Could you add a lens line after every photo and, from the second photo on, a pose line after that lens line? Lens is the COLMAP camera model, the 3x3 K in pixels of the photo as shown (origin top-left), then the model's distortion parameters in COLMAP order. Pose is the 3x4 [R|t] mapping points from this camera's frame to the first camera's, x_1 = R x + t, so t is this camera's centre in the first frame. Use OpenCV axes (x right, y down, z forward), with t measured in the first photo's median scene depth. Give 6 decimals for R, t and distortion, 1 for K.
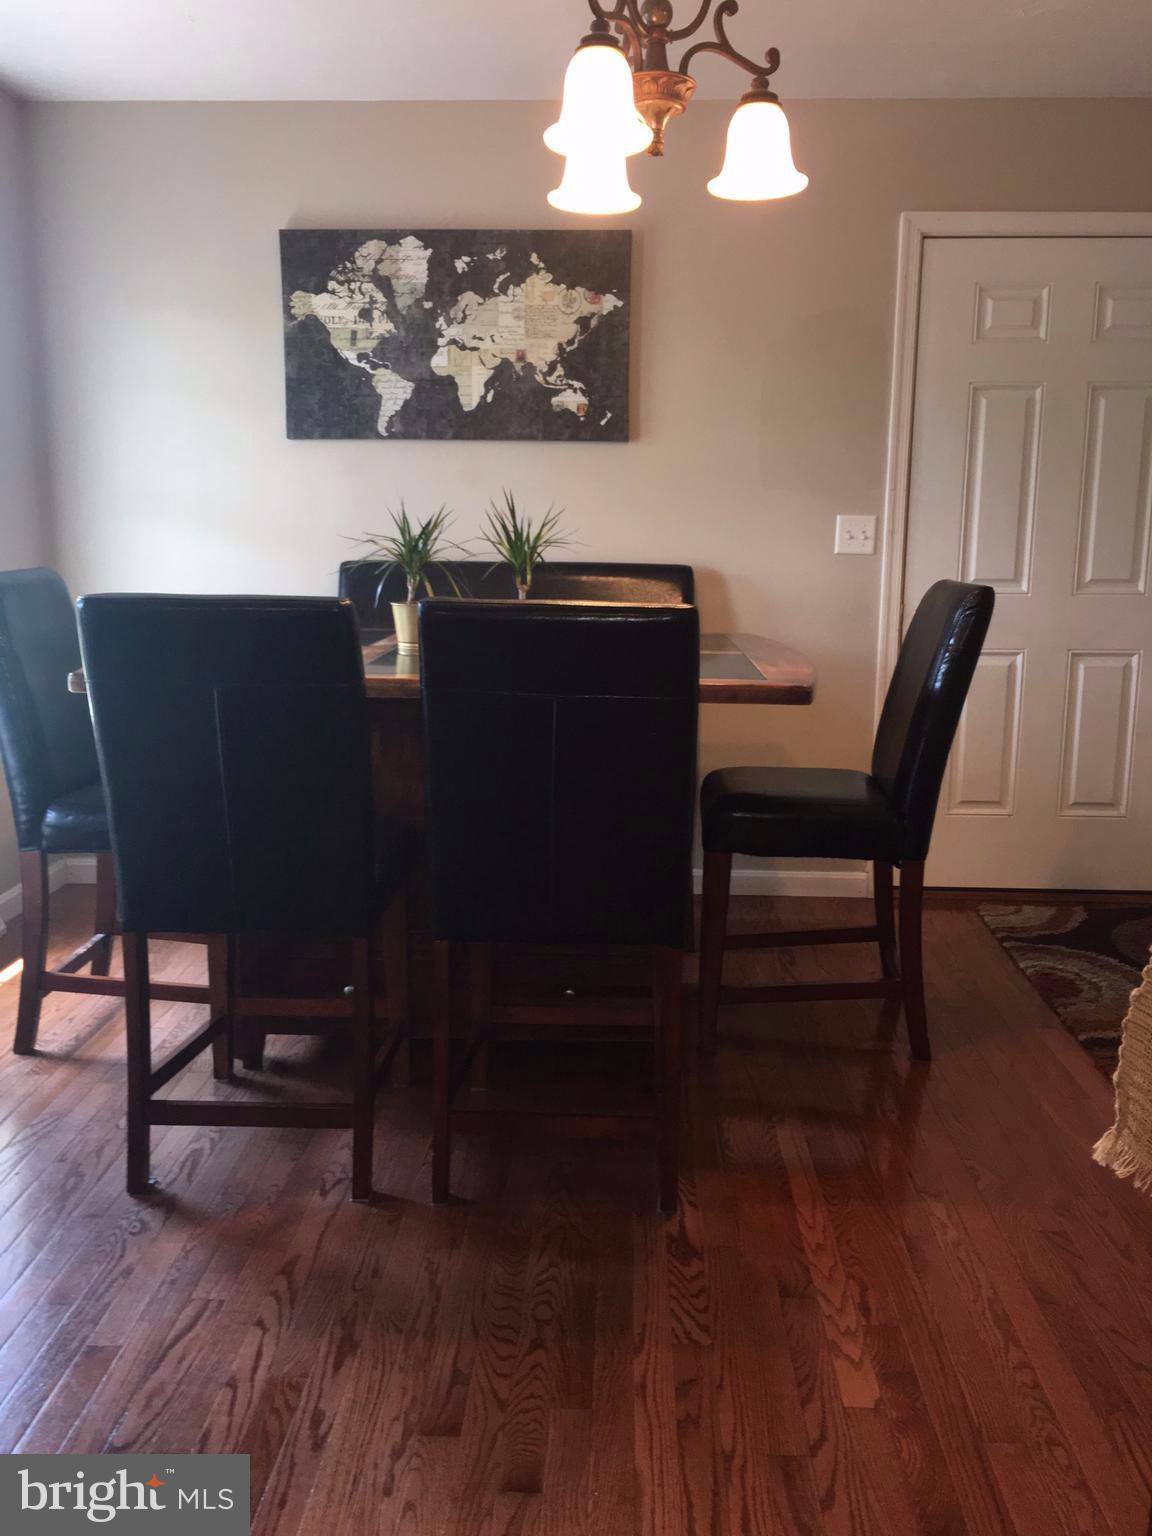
lens RADIAL K [[1312.9, 0, 568.3], [0, 1312.9, 769.1], [0, 0, 1]] dist [0.079242, -0.097696]
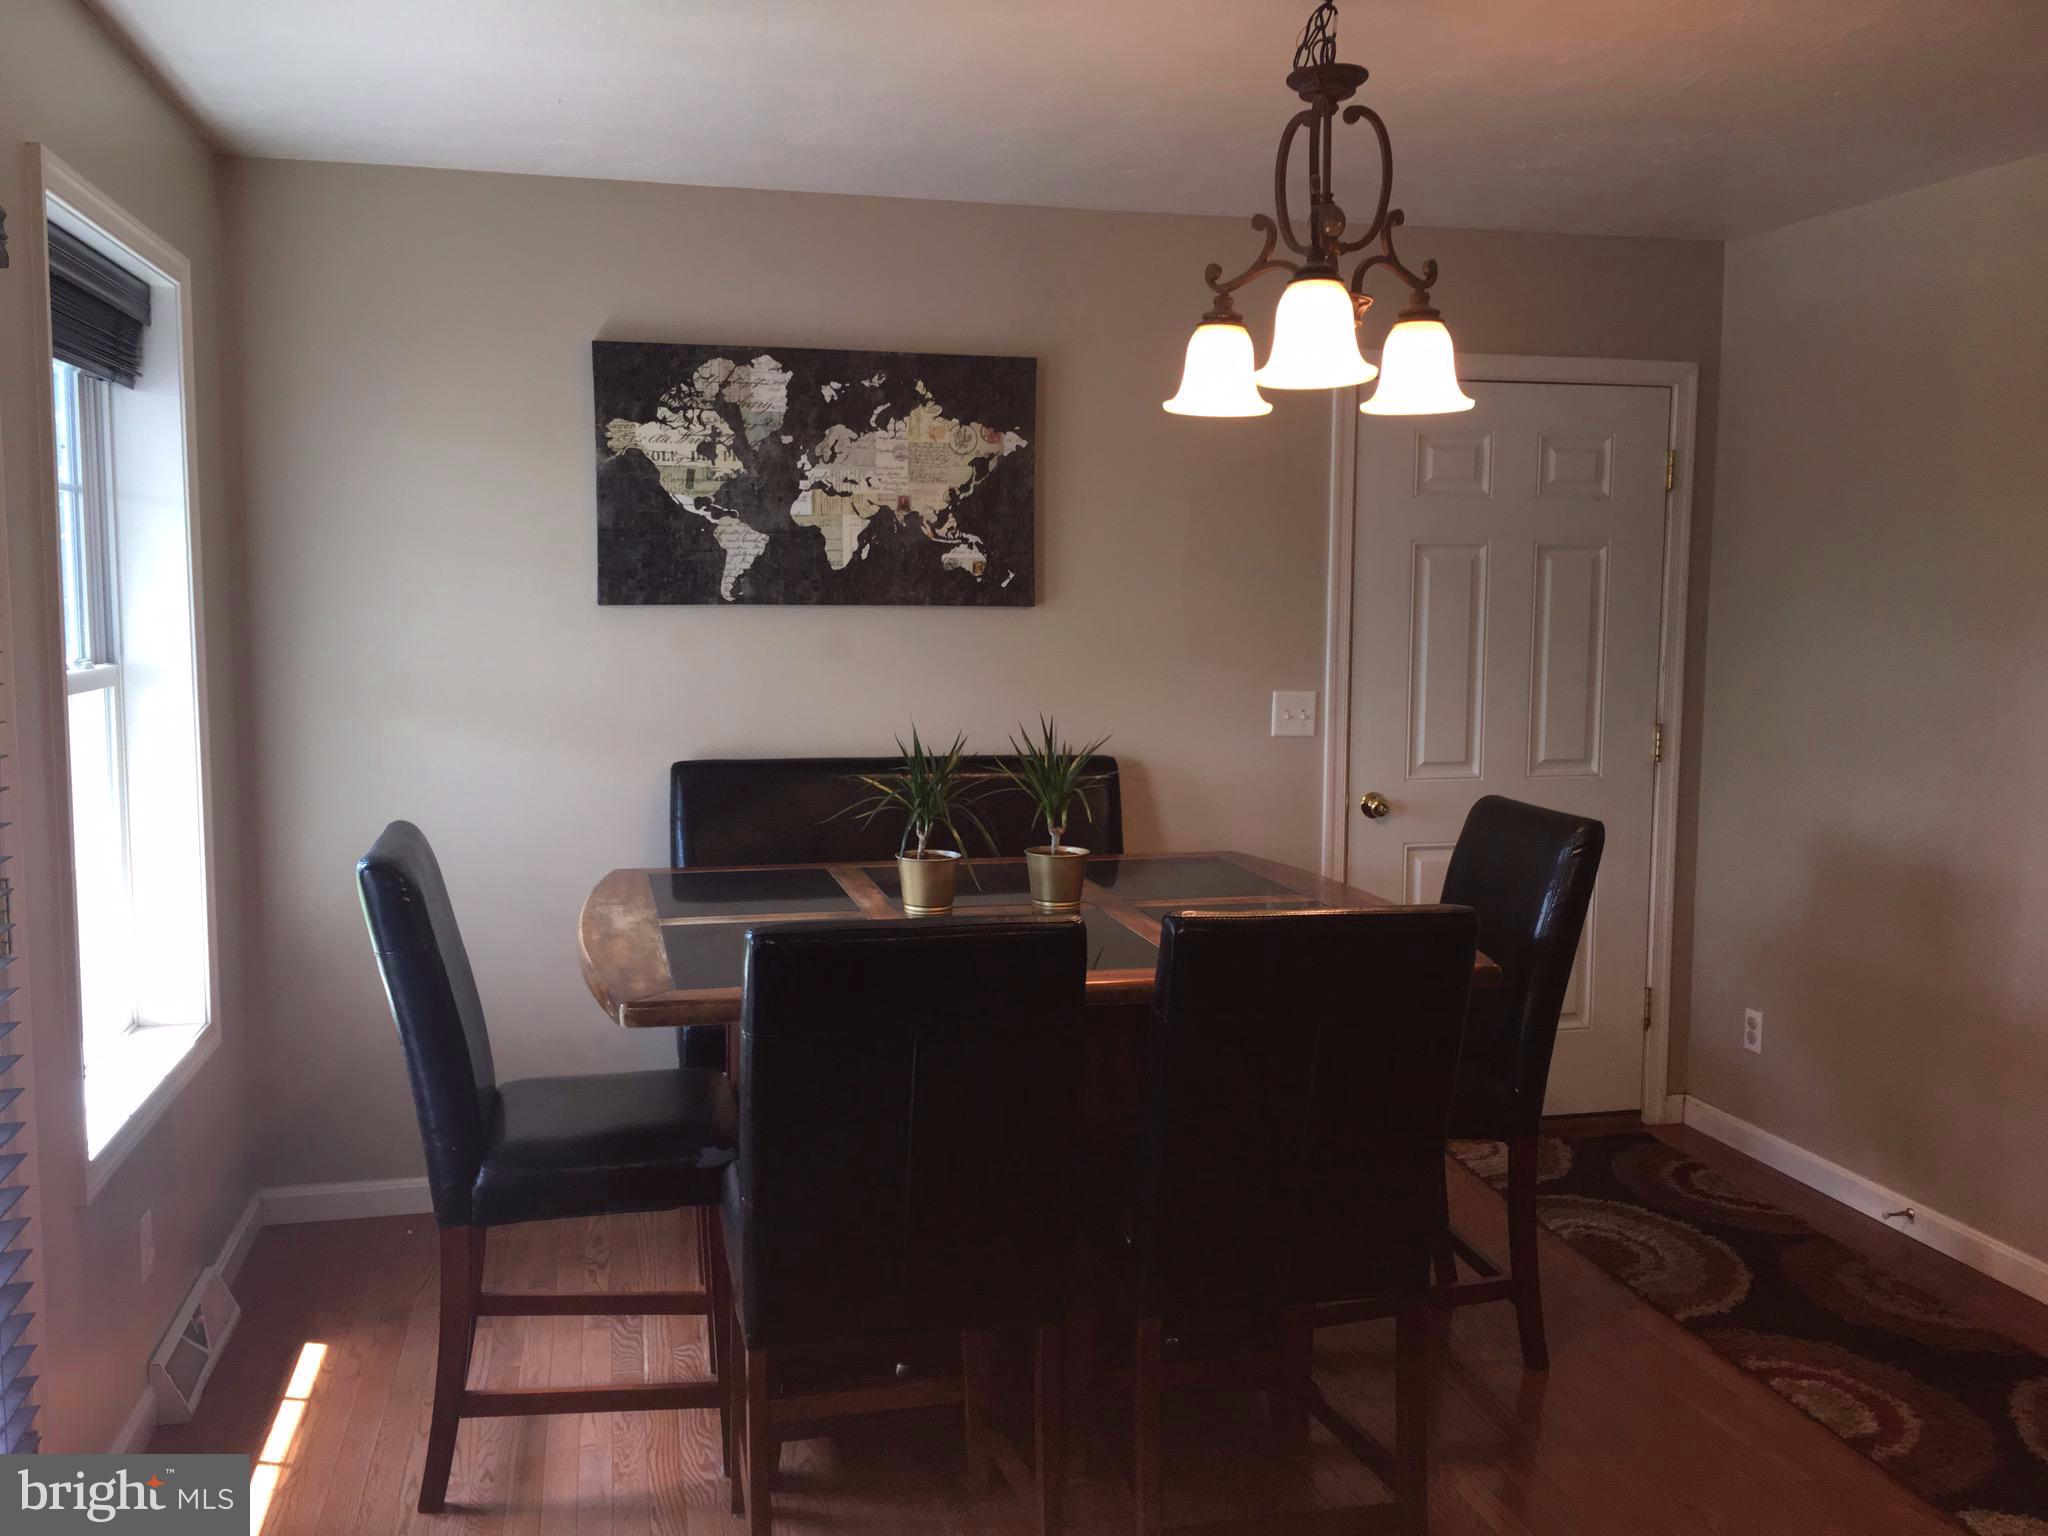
lens RADIAL K [[1750.6, 0, 1015.1], [0, 1750.6, 777.2], [0, 0, 1]] dist [0.079242, -0.097696]
pose [[0.963760, -0.031031, 0.264958, -0.257942], [0.049483, 0.996770, -0.063253, -0.077492], [-0.262140, 0.074072, 0.962183, -0.025690]]
